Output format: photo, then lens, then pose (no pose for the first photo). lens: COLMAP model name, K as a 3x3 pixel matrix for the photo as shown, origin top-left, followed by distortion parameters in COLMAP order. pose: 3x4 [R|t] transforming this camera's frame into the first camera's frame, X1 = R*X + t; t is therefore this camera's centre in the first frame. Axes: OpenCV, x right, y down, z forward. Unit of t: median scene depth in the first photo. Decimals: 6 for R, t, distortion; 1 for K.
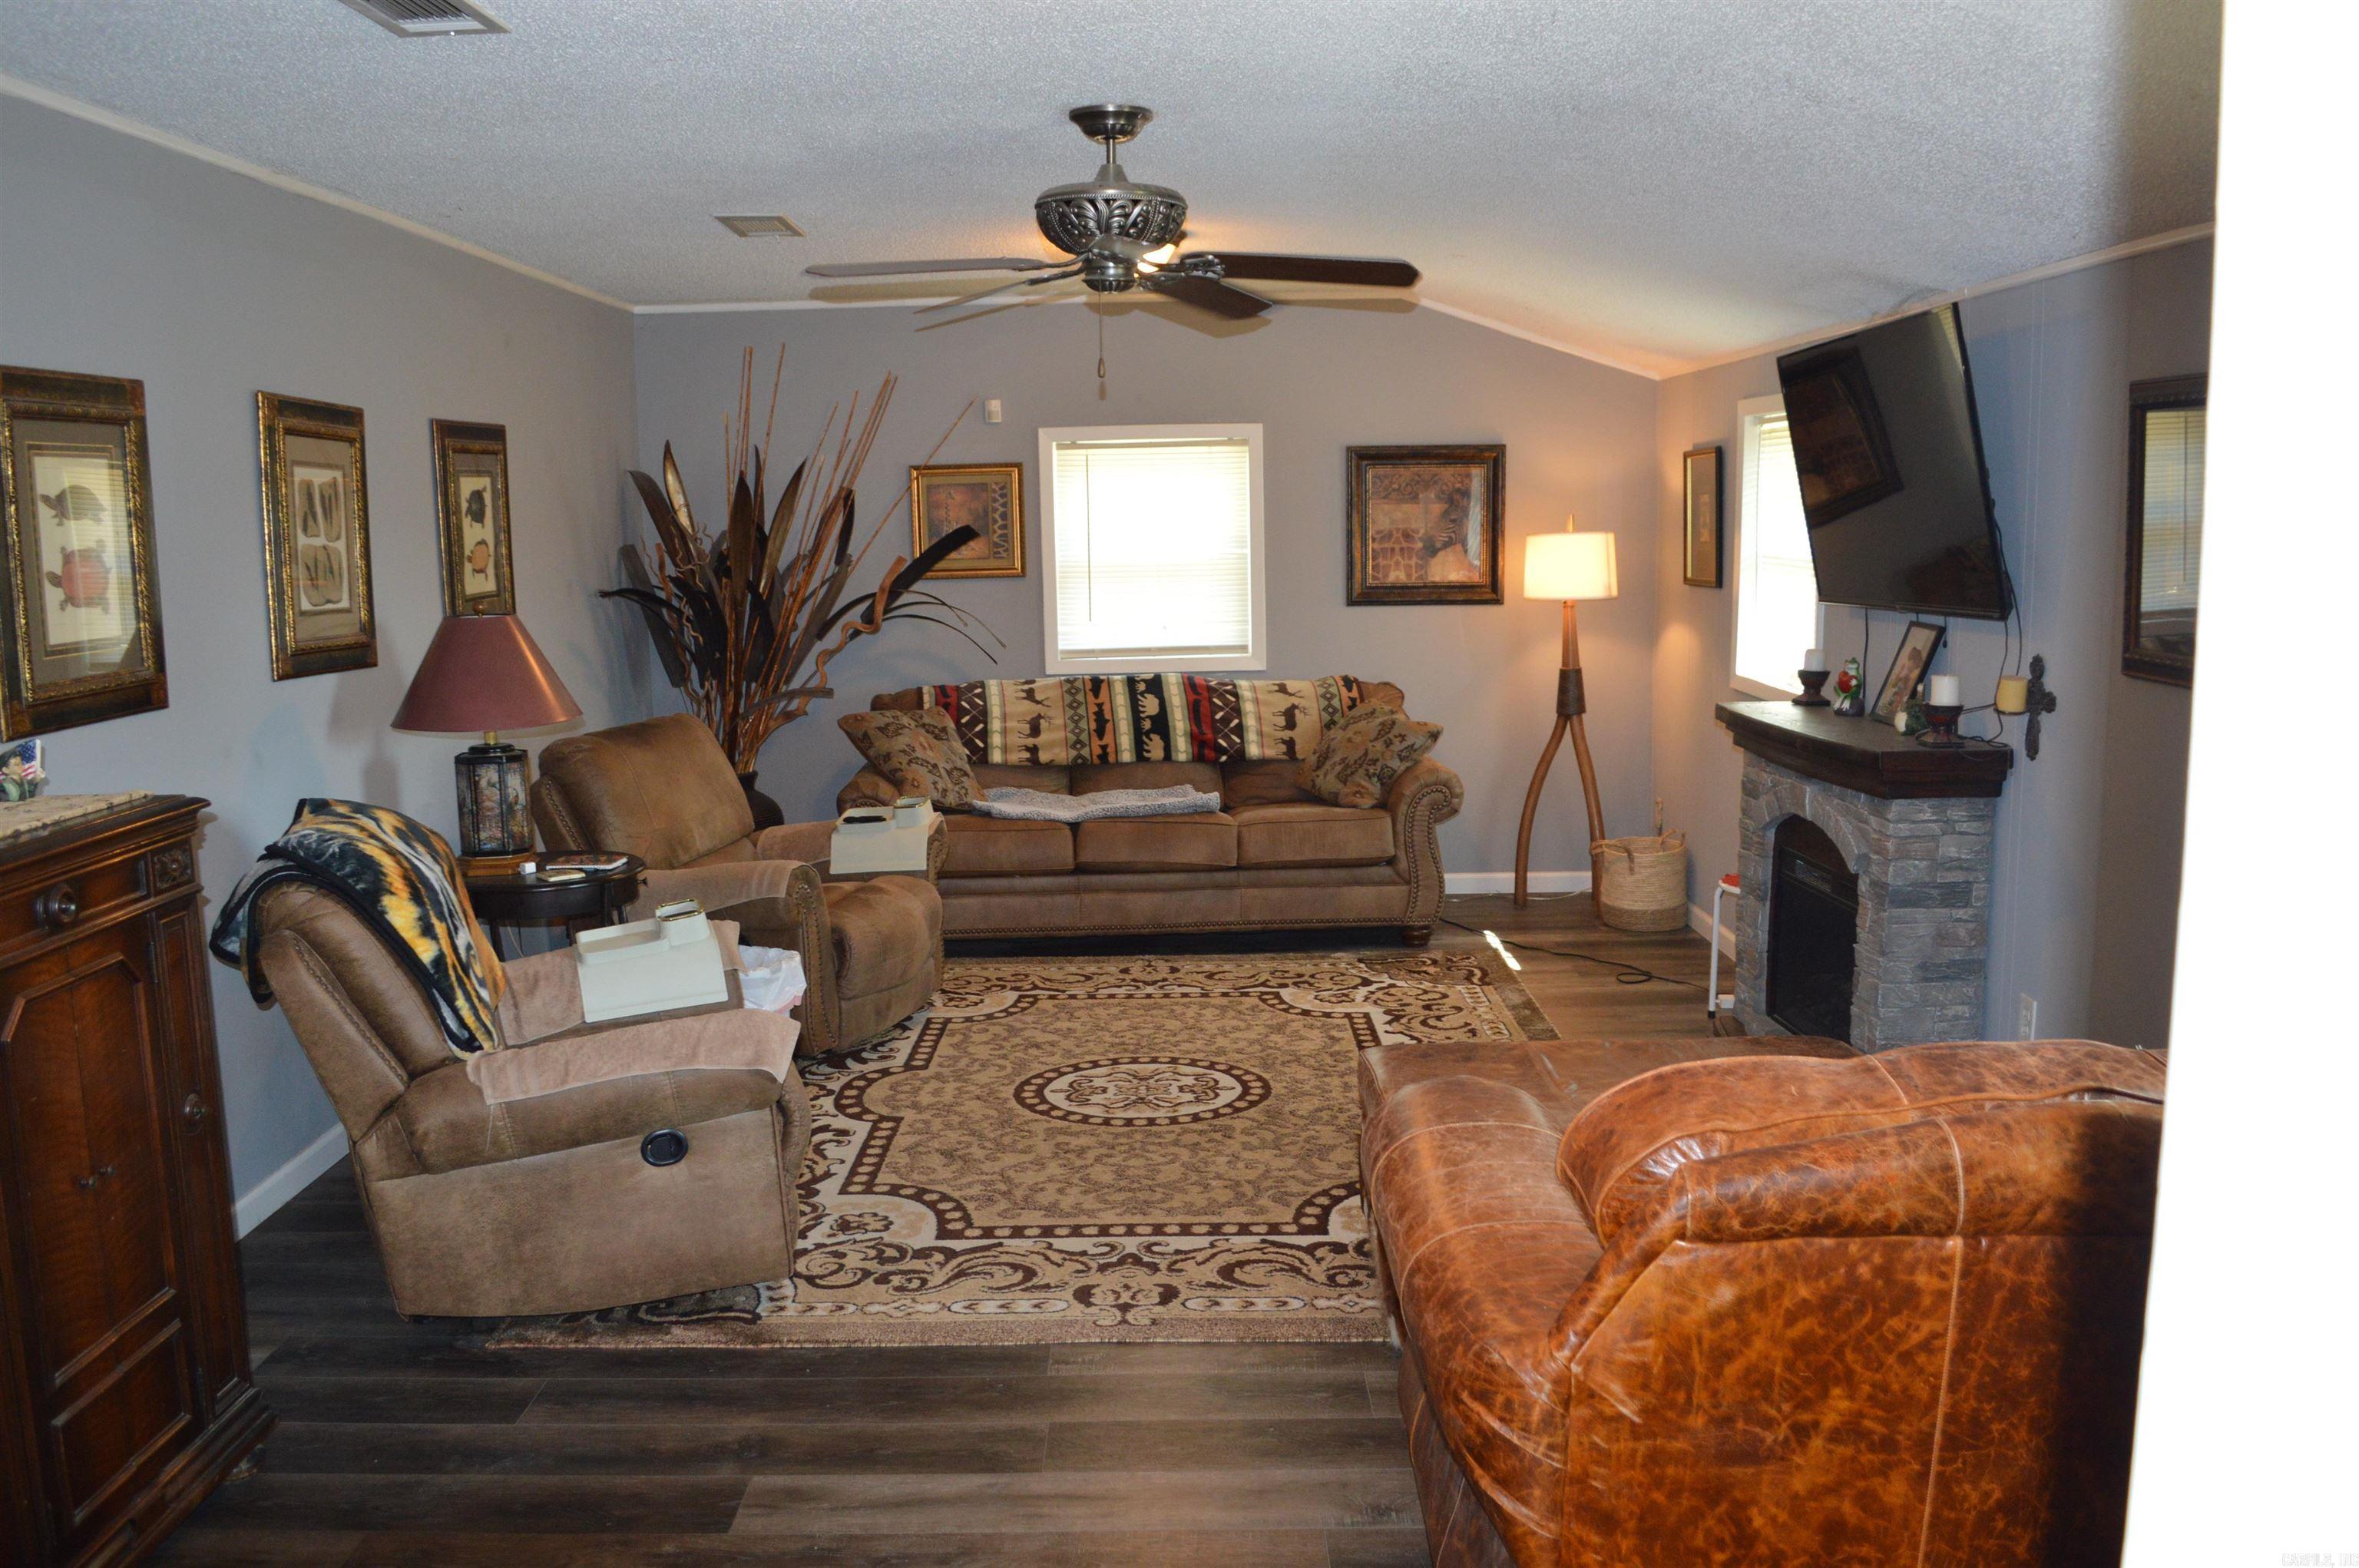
lens RADIAL K [[1896.9, 0, 1163.0], [0, 1896.9, 783.5], [0, 0, 1]] dist [-0.077065, 0.007927]
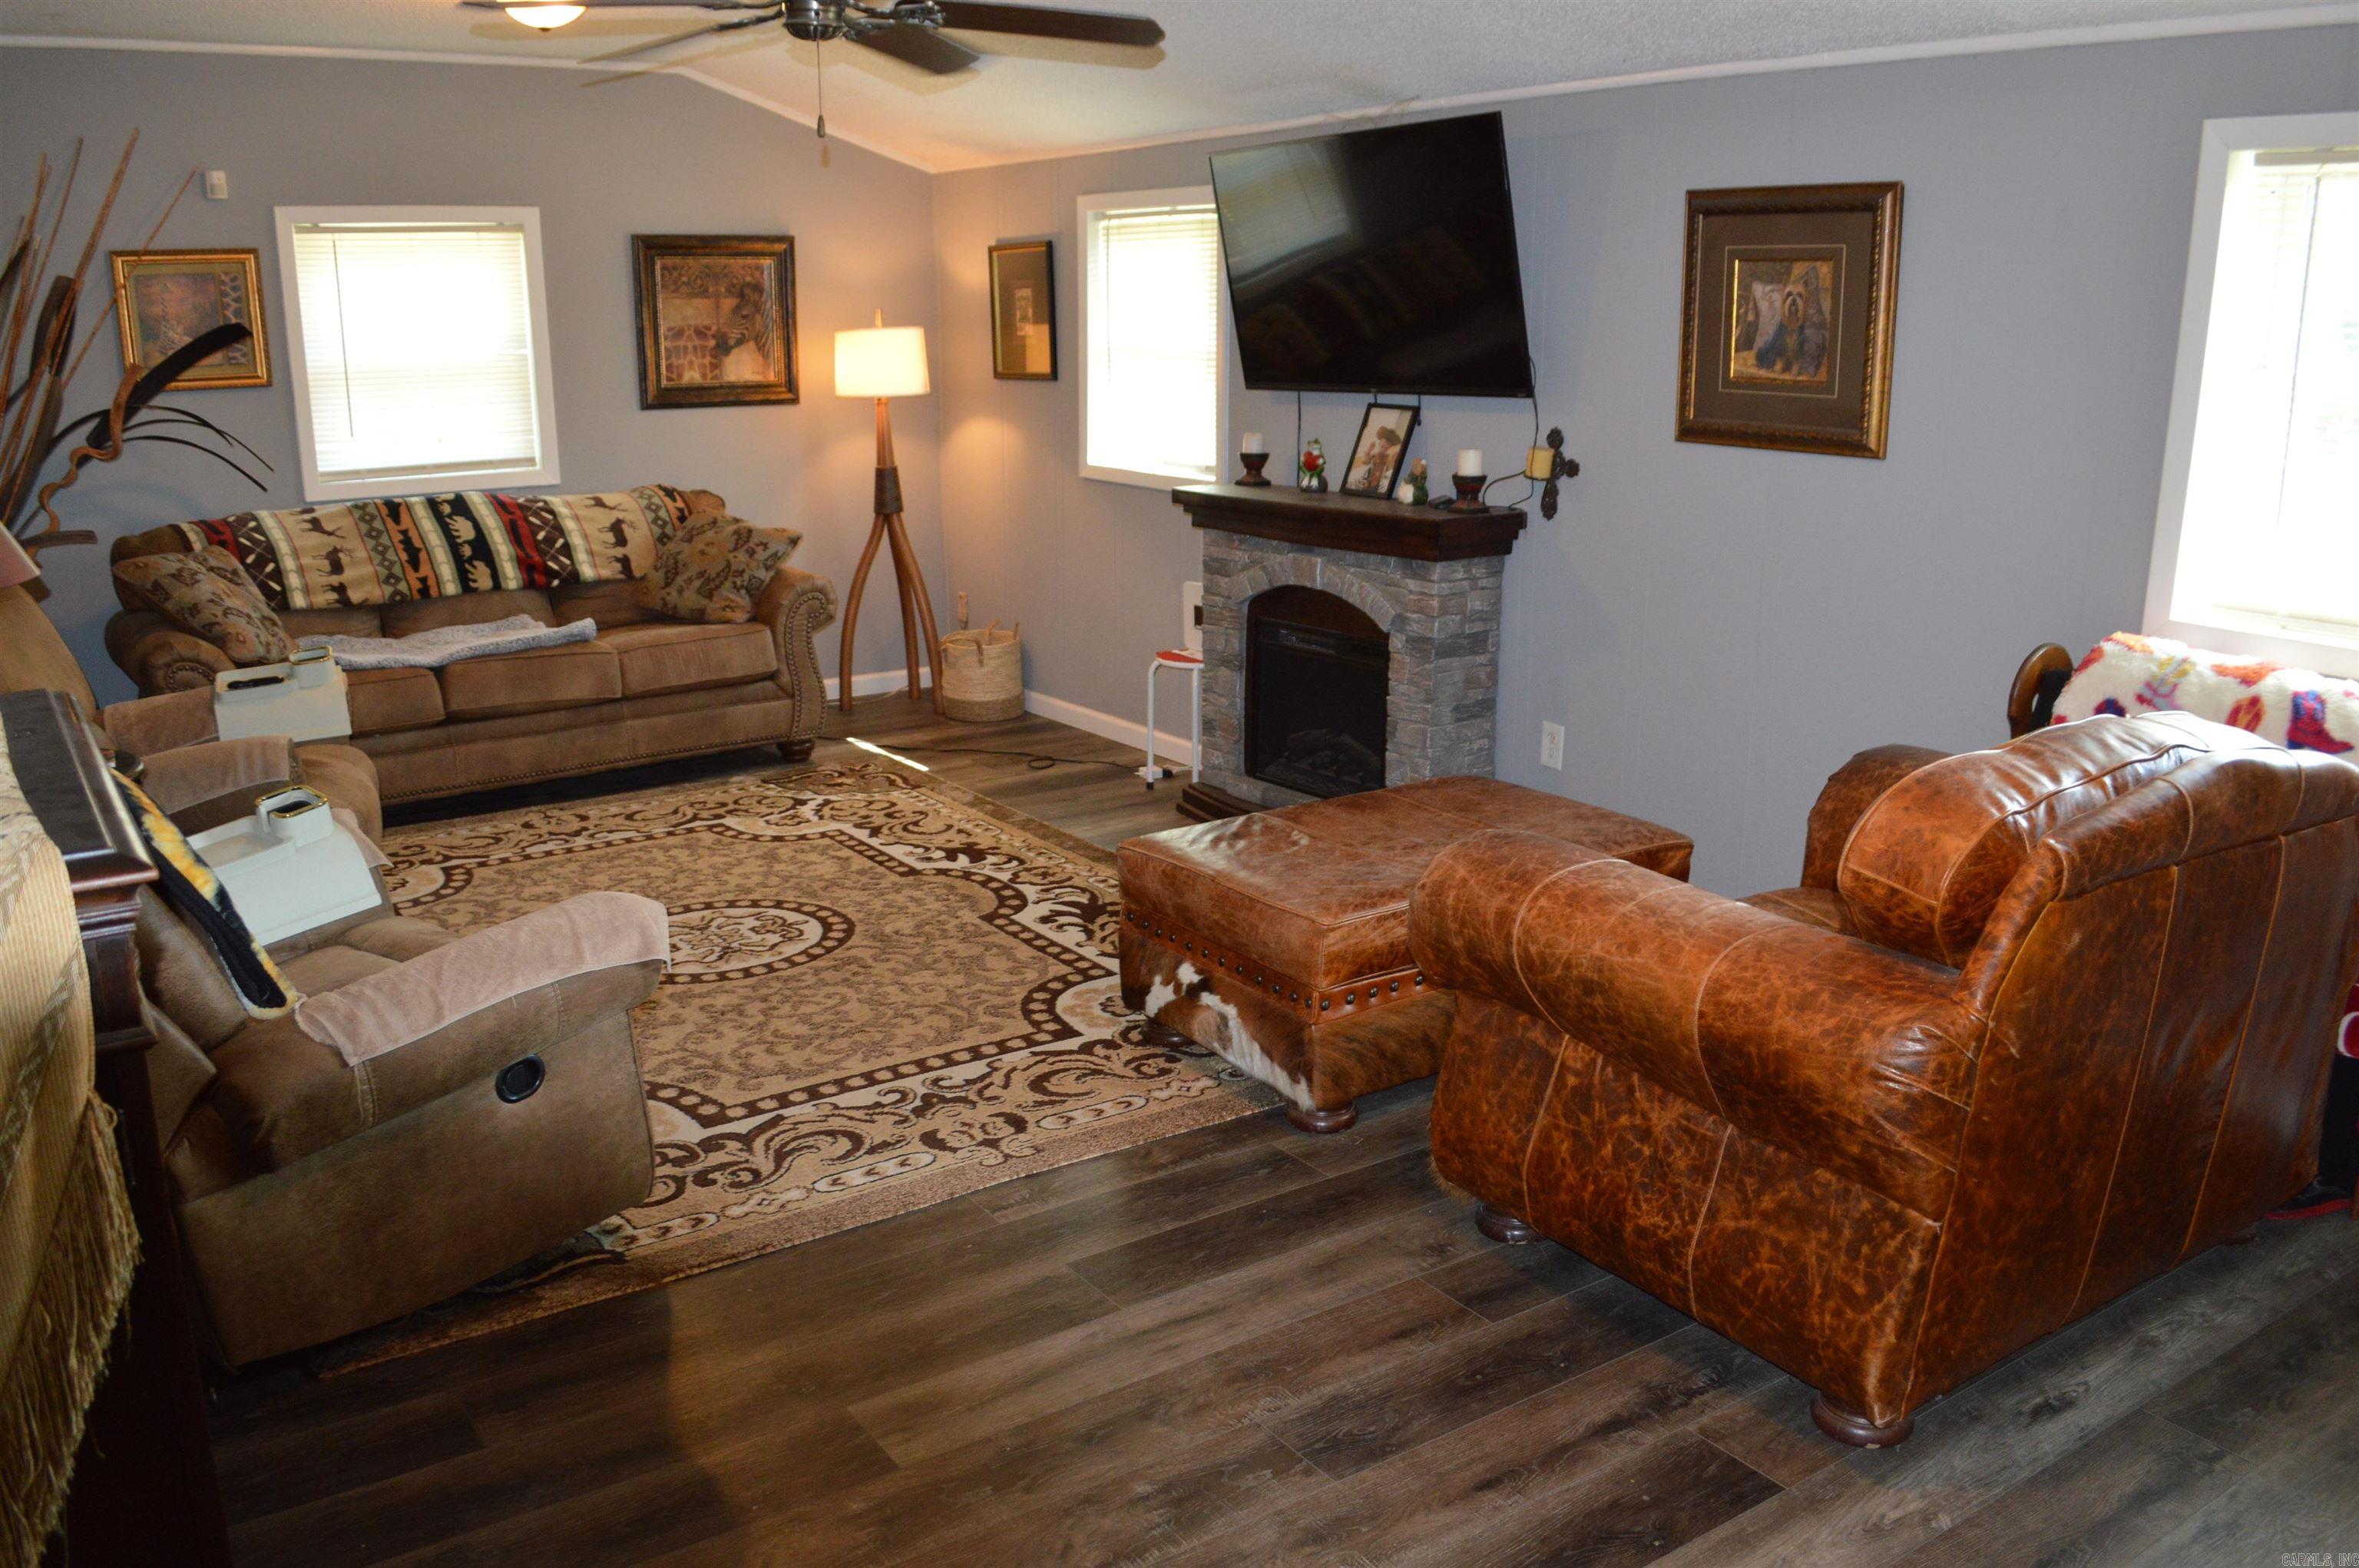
lens RADIAL K [[1896.9, 0, 1165.4], [0, 1896.9, 779.3], [0, 0, 1]] dist [-0.077065, 0.007927]
pose [[0.825039, -0.126061, 0.550836, -0.325280], [0.072668, 0.990374, 0.117809, -0.006731], [-0.560384, -0.057168, 0.826257, 0.127058]]
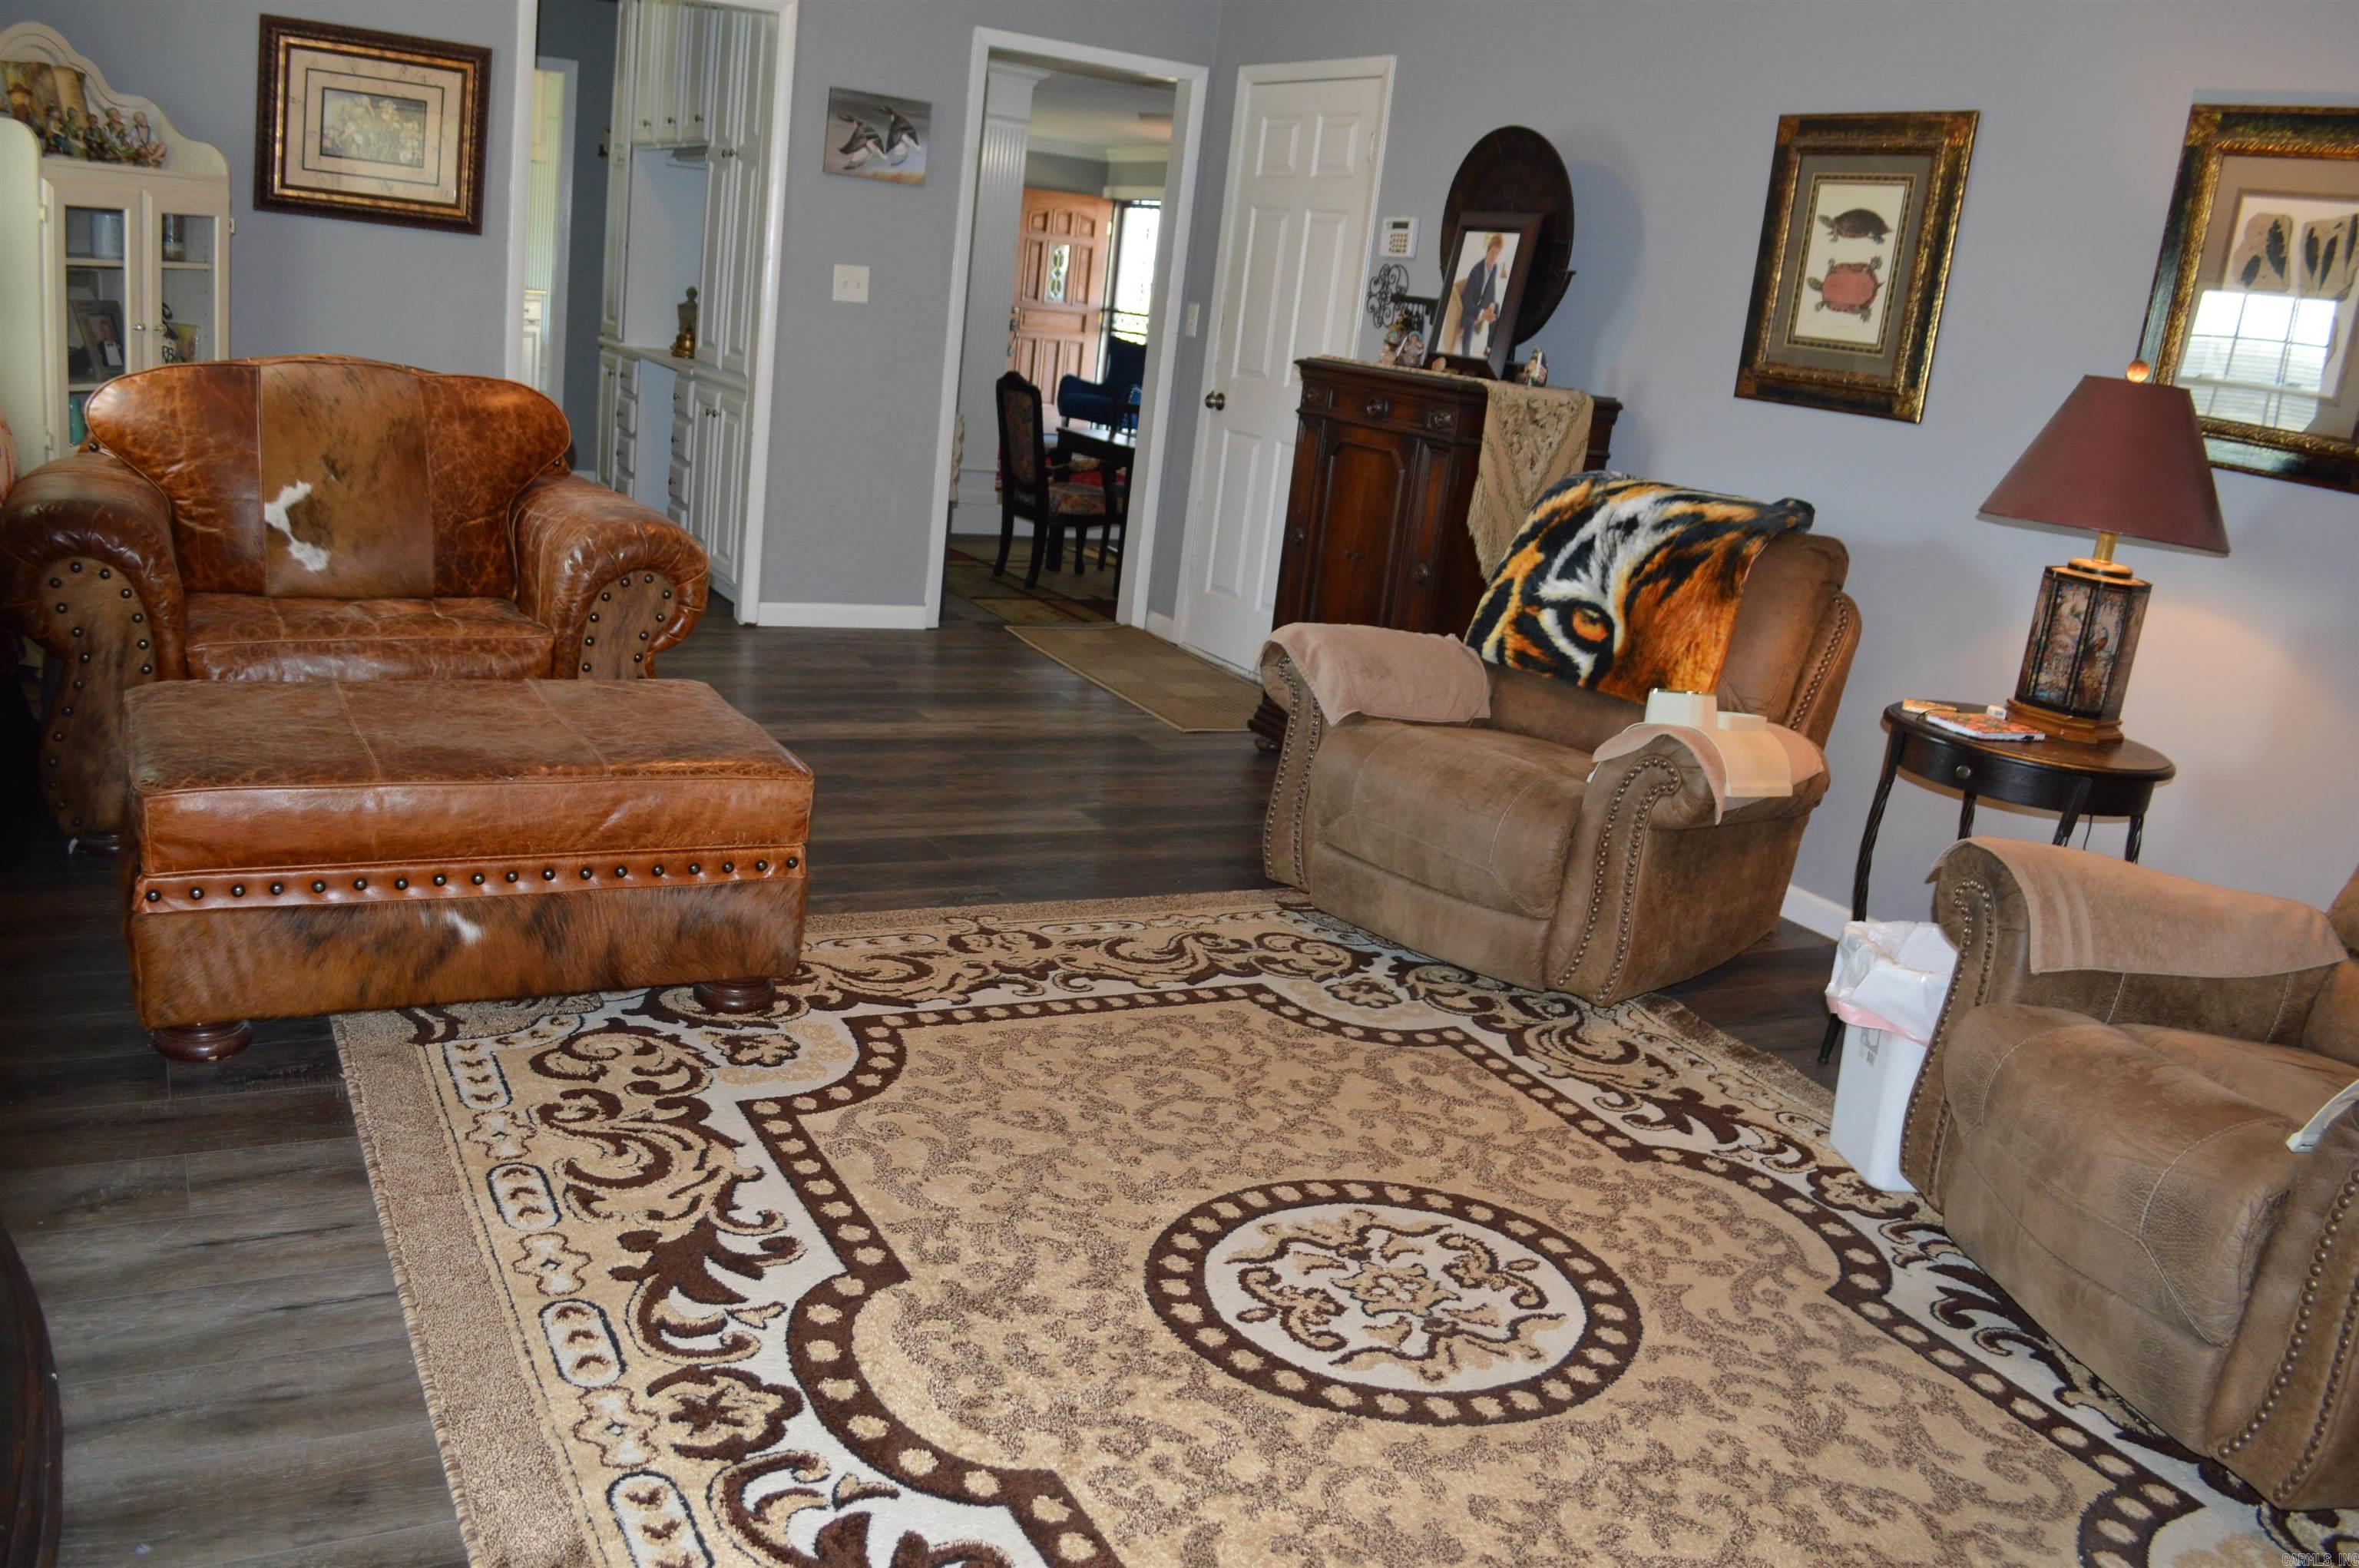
lens RADIAL K [[1896.9, 0, 1169.4], [0, 1896.9, 793.3], [0, 0, 1]] dist [-0.077065, 0.007927]
pose [[-0.870619, 0.042814, -0.490092, 0.281735], [-0.168766, 0.909761, 0.379279, -0.138072], [0.462105, 0.412918, -0.784830, 1.312897]]
